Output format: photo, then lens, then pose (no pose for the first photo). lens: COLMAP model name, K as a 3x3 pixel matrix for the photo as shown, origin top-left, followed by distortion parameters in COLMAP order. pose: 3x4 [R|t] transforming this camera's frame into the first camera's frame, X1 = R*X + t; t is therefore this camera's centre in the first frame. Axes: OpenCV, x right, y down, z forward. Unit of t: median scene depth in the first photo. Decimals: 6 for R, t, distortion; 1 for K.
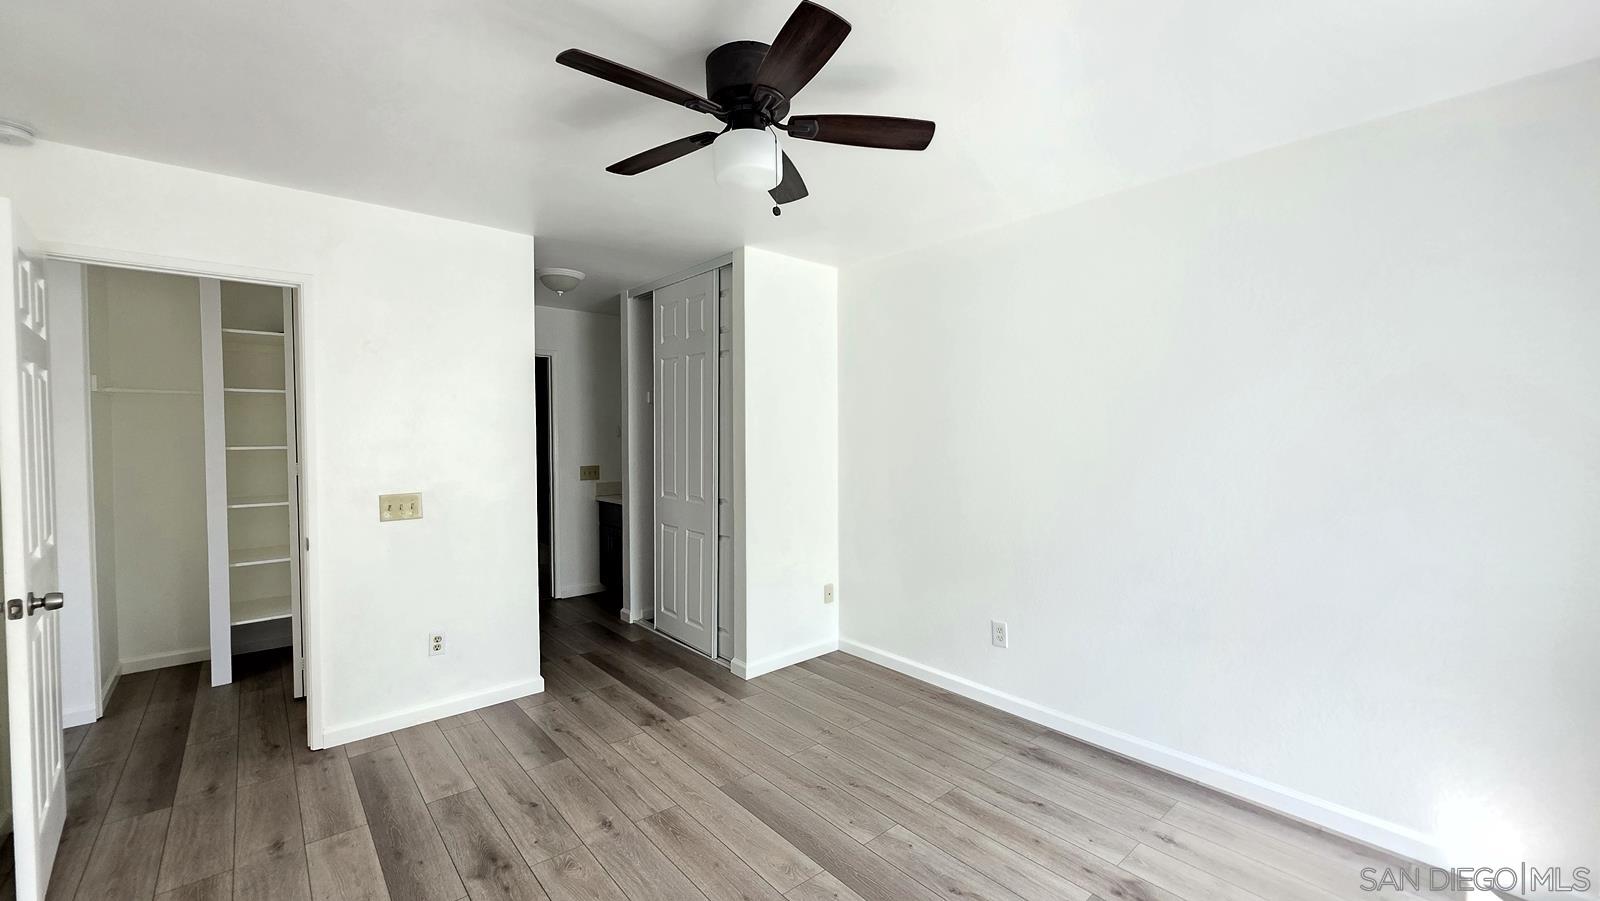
lens RADIAL K [[637.3, 0, 800.0], [0, 637.3, 450.5], [0, 0, 1]] dist [0.001921, -0.000144]
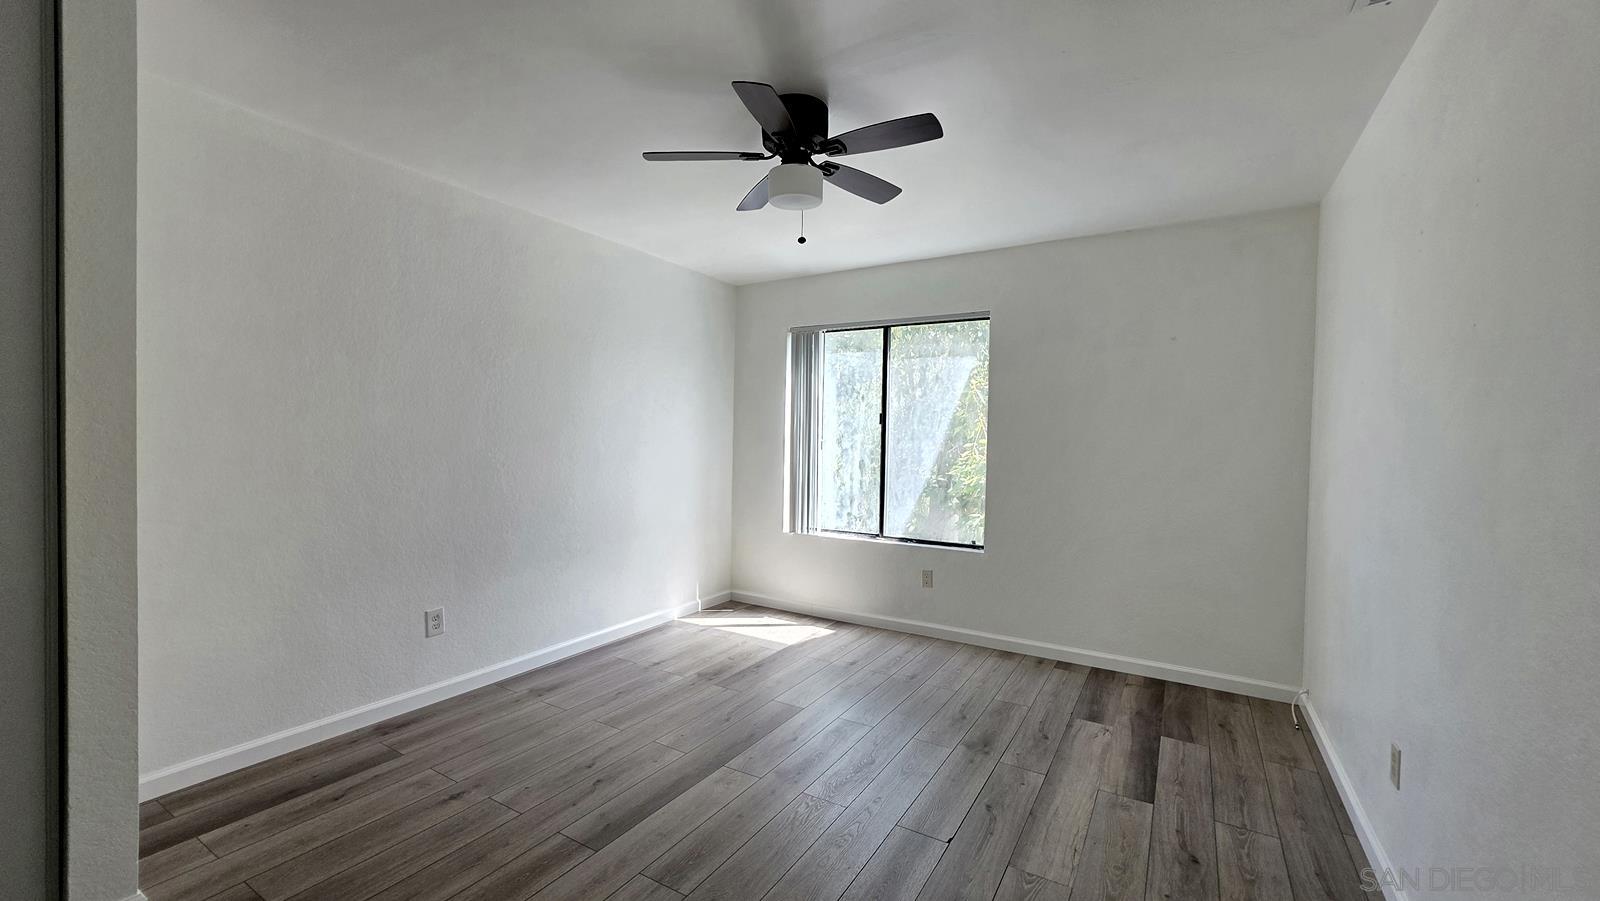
lens RADIAL K [[637.3, 0, 800.0], [0, 637.3, 450.5], [0, 0, 1]] dist [0.001921, -0.000144]
pose [[-0.307836, -0.023354, 0.951153, -0.840585], [0.007647, 0.999606, 0.027019, 0.020780], [-0.951409, 0.015591, -0.307536, 0.900503]]
